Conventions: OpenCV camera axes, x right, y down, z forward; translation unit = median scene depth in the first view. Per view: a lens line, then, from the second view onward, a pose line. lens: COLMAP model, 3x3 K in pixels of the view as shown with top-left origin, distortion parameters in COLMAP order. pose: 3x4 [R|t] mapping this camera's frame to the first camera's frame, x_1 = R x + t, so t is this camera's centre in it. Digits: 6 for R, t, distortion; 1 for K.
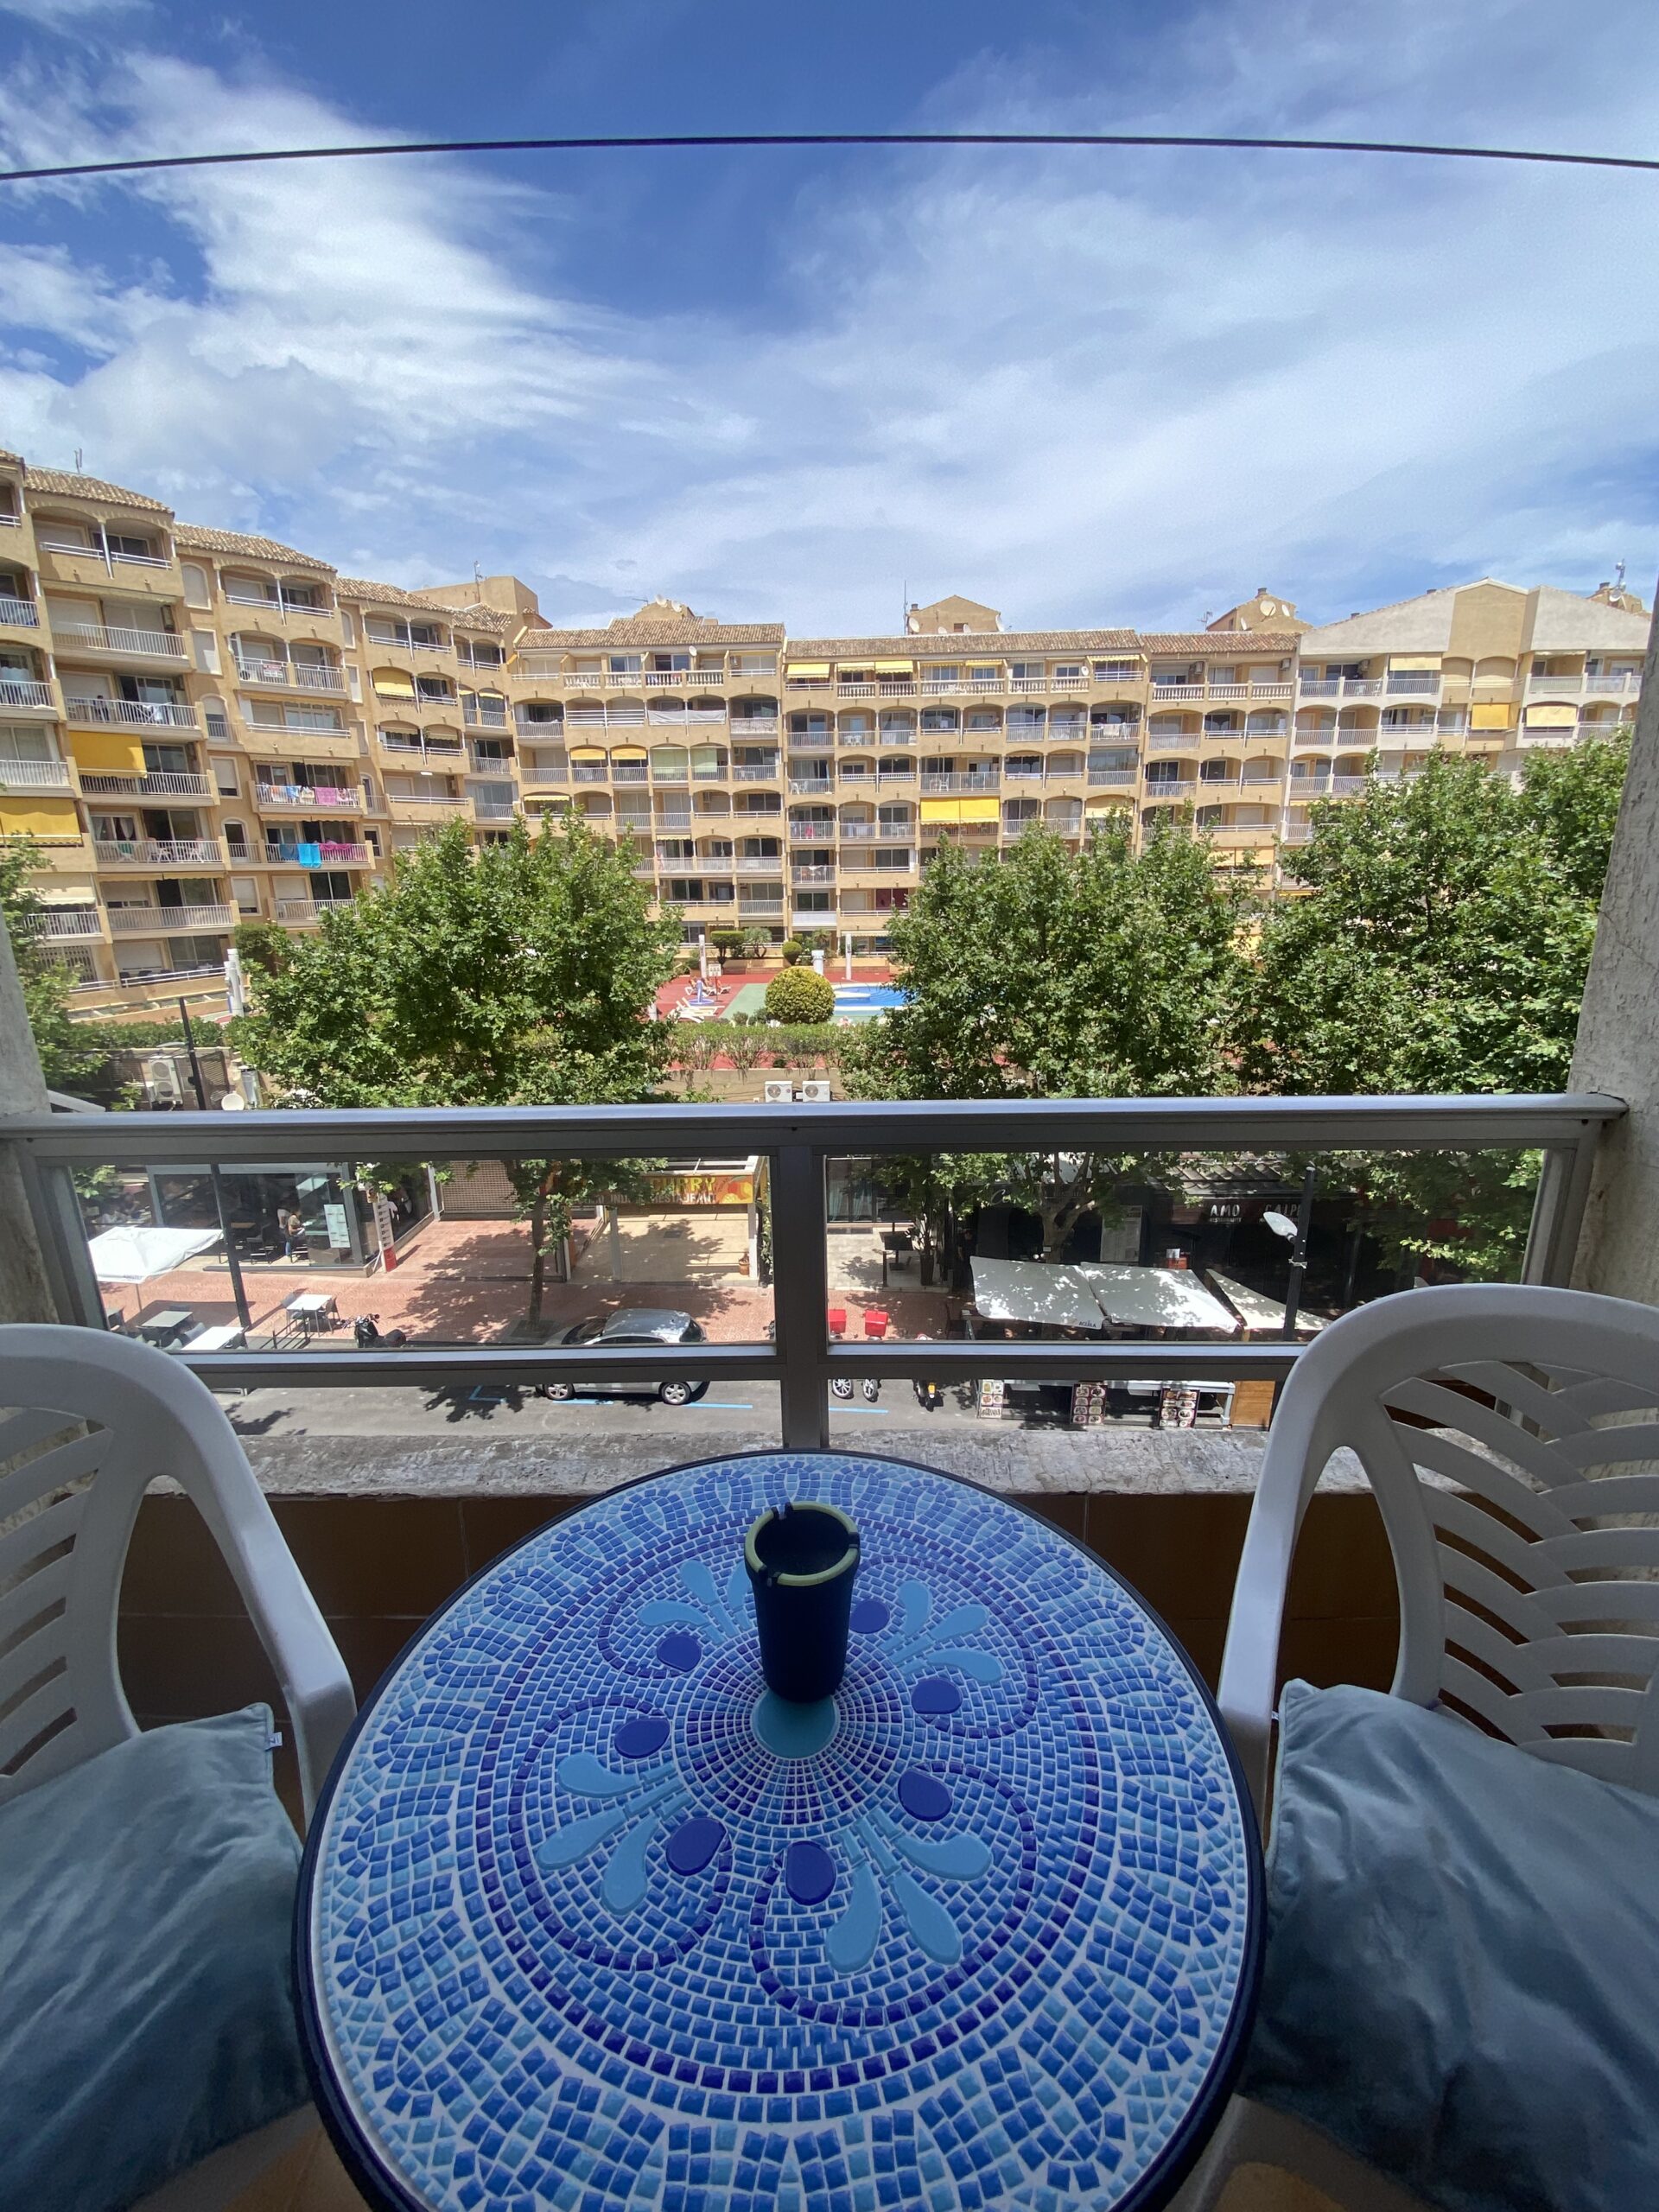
lens RADIAL K [[883.7, 0, 829.5], [0, 883.7, 1106.0], [0, 0, 1]] dist [0.020285, -0.028905]
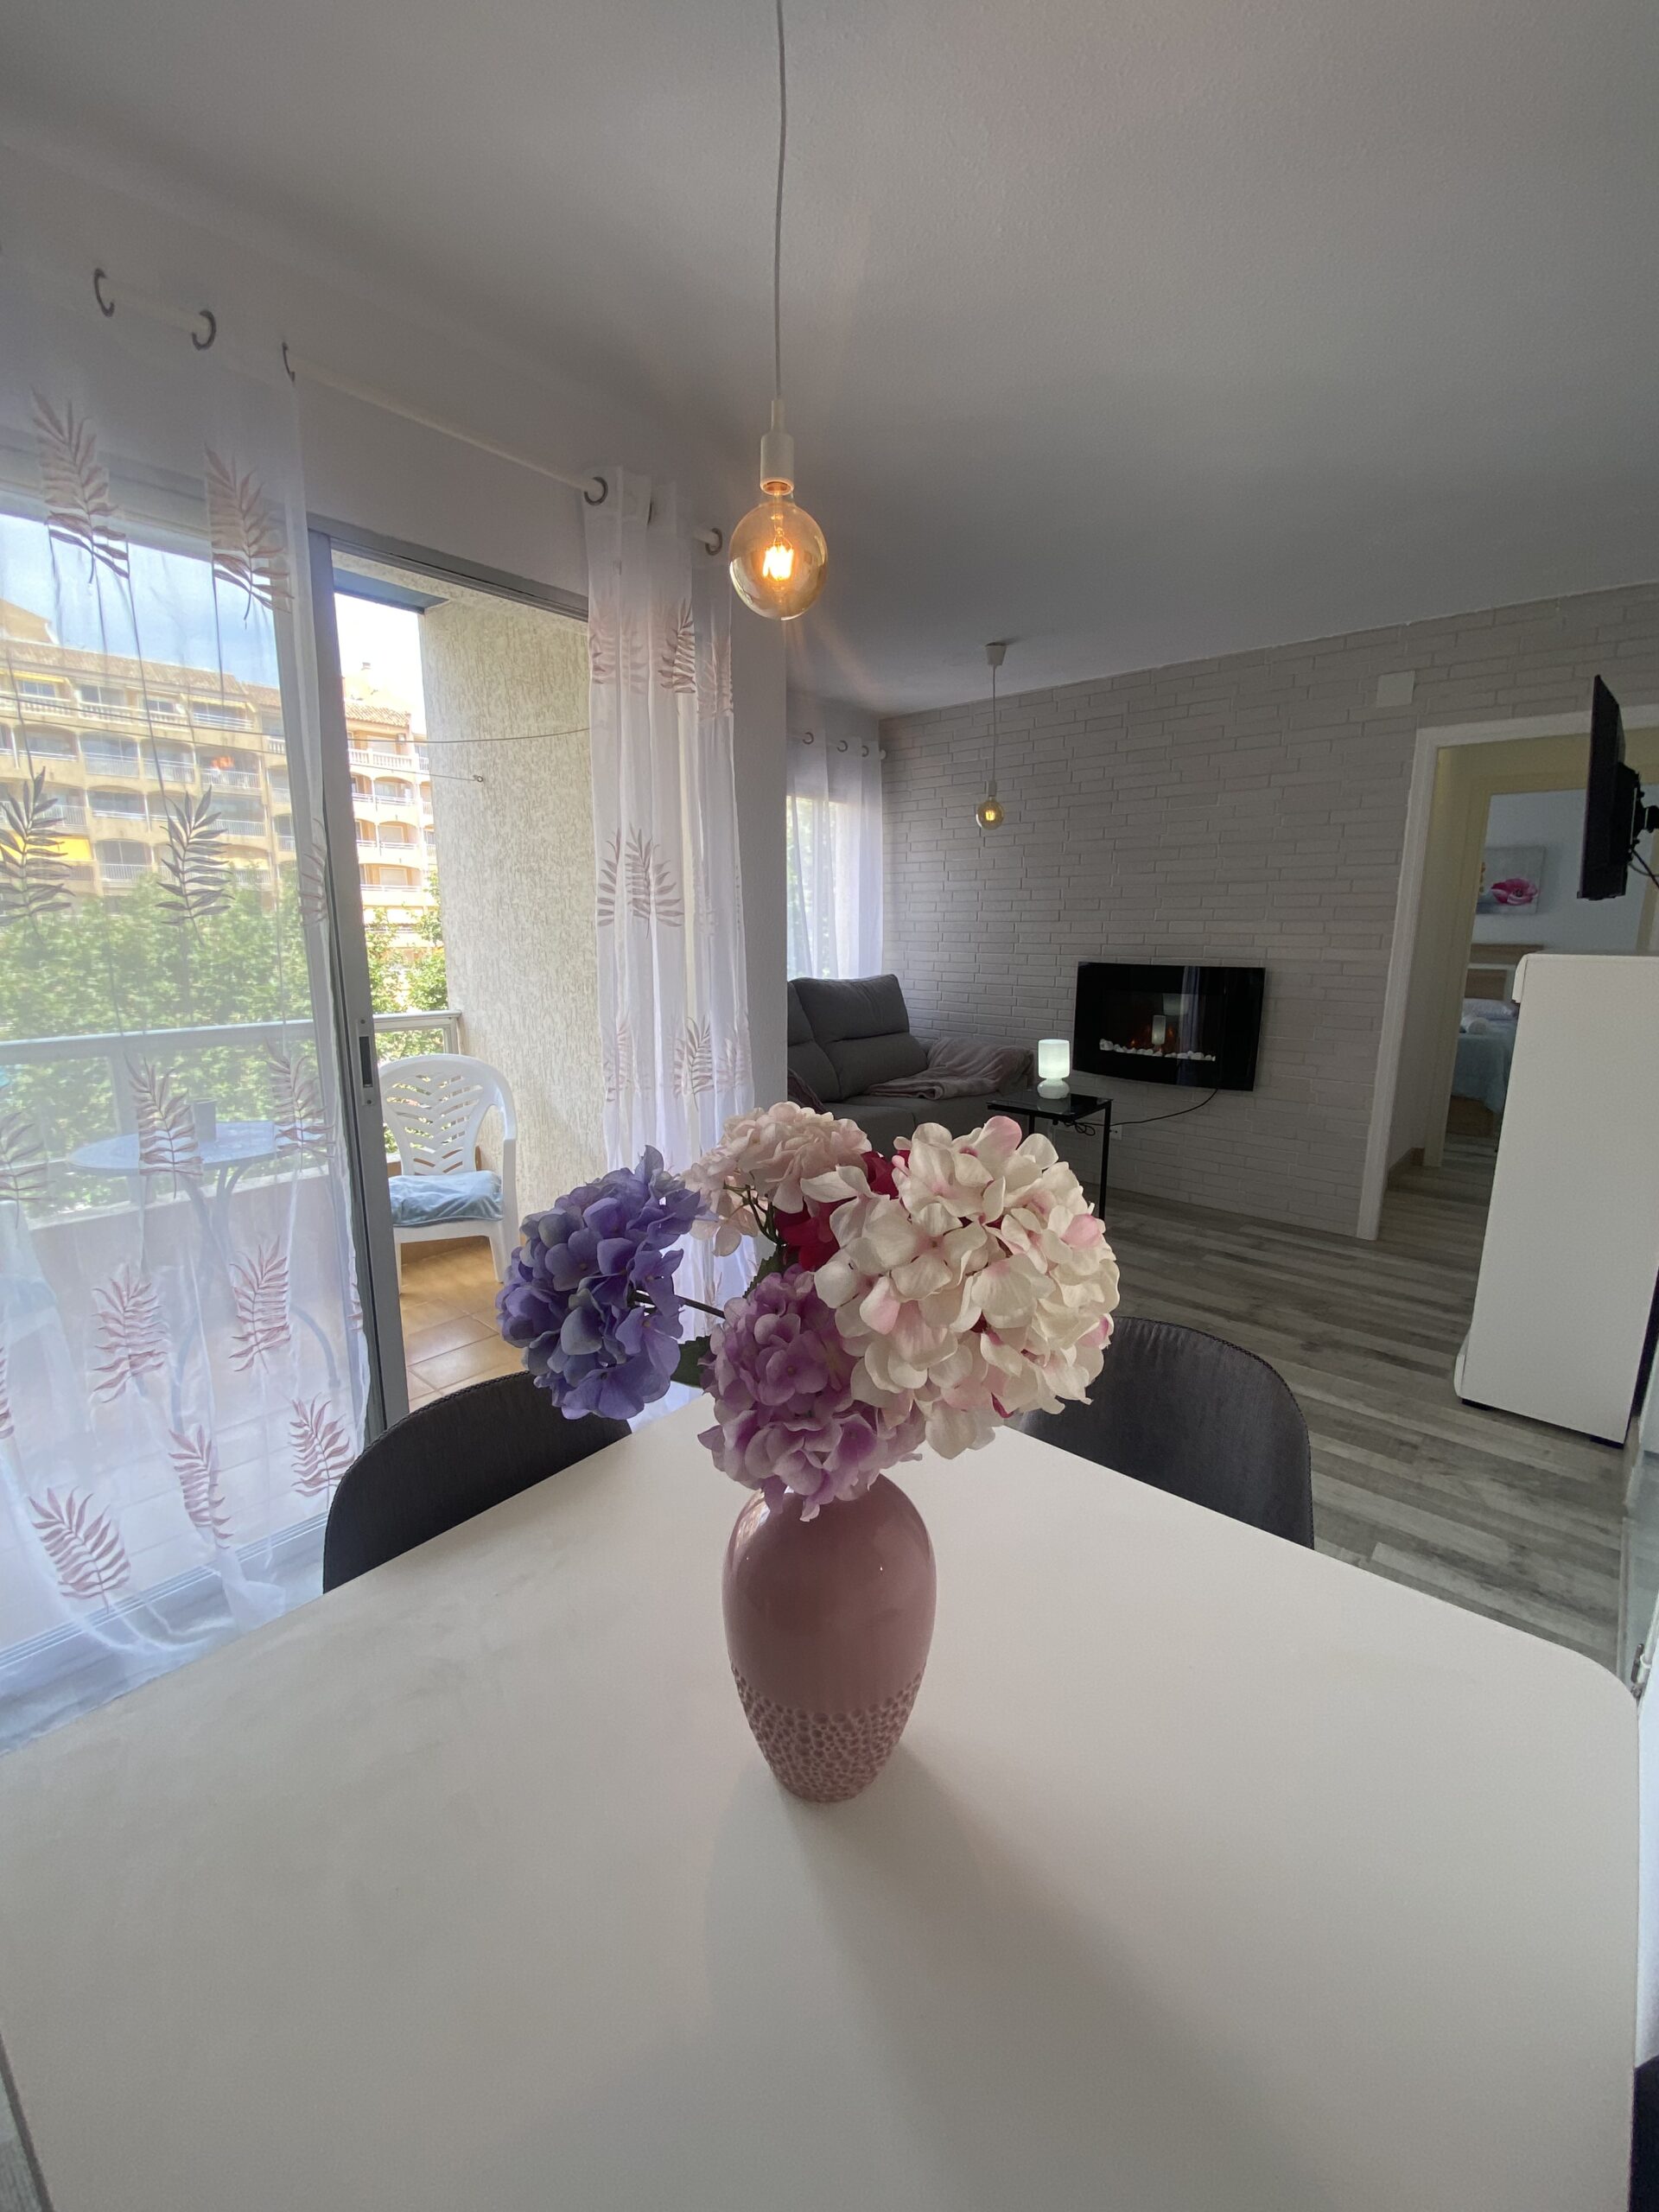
lens RADIAL K [[883.7, 0, 829.5], [0, 883.7, 1106.0], [0, 0, 1]] dist [0.020285, -0.028905]
pose [[0.648639, -0.132655, 0.749447, -0.044917], [0.178911, 0.983676, 0.019269, 0.041056], [-0.739769, 0.121586, 0.661784, -0.153673]]
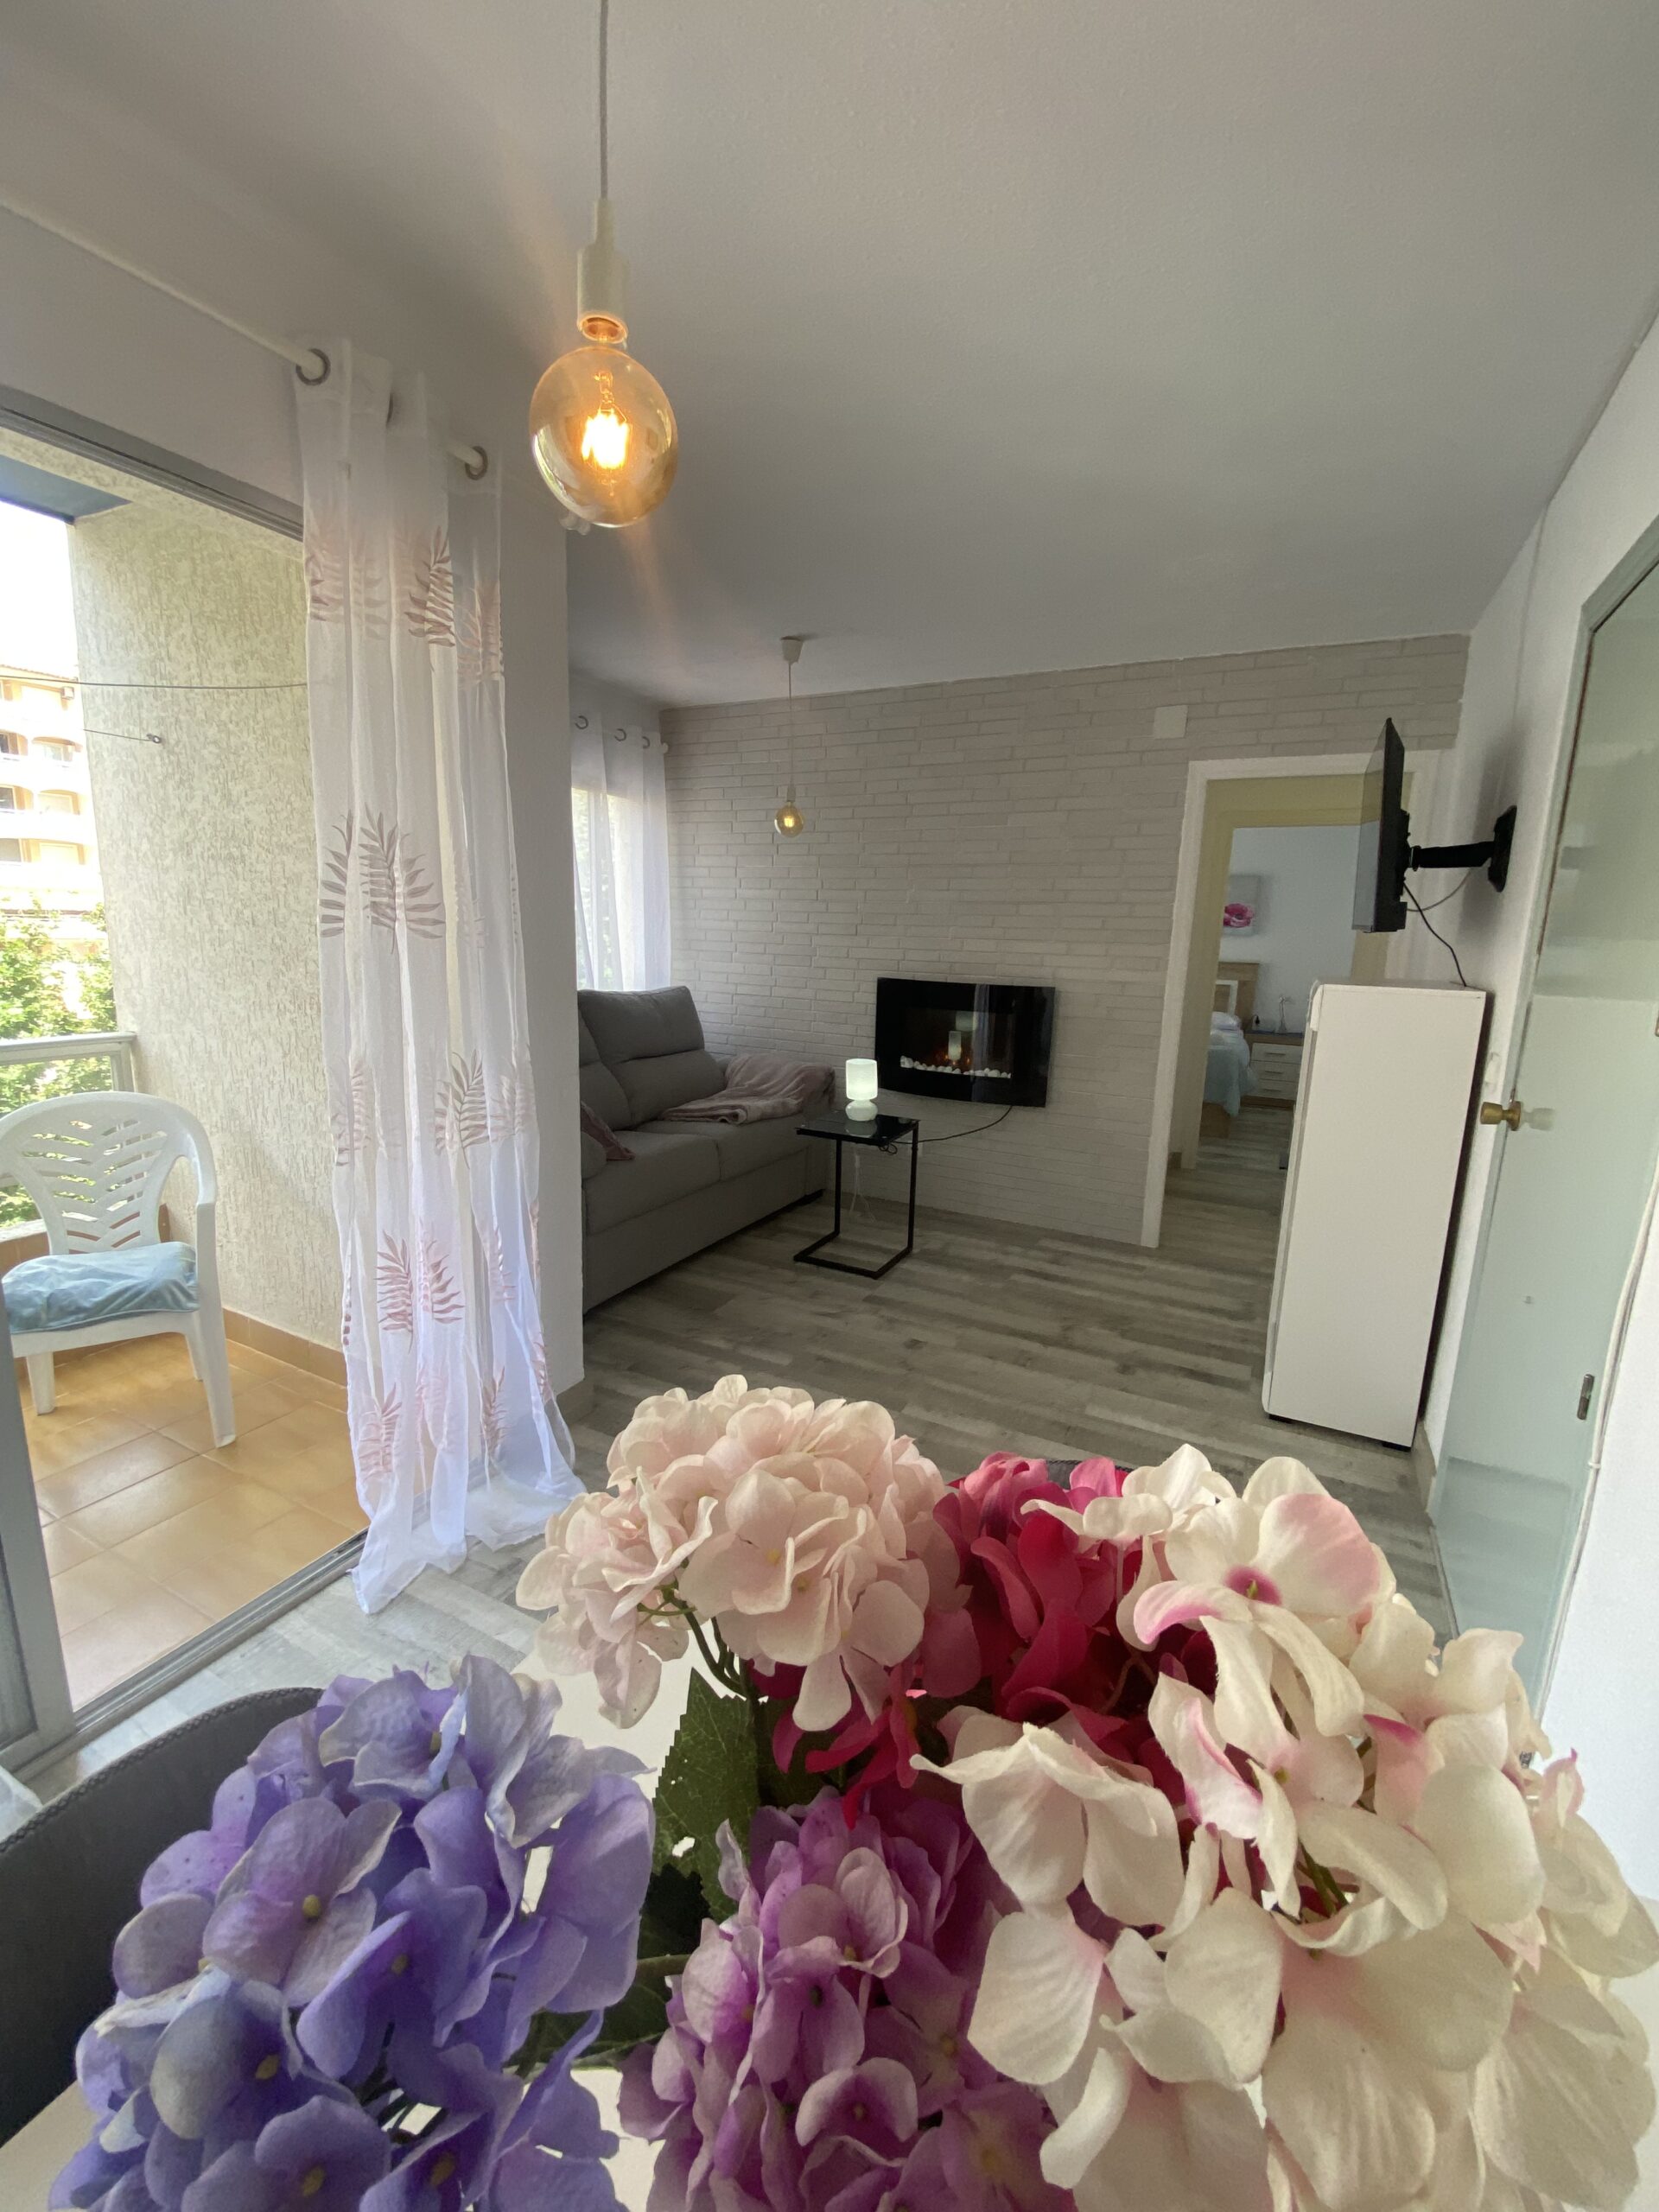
lens RADIAL K [[885.5, 0, 829.5], [0, 885.5, 1106.0], [0, 0, 1]] dist [0.001928, -0.013909]
pose [[0.433079, -0.144789, 0.889651, -0.030093], [0.192253, 0.979139, 0.065765, 0.033070], [-0.880614, 0.142556, 0.451880, -0.134546]]
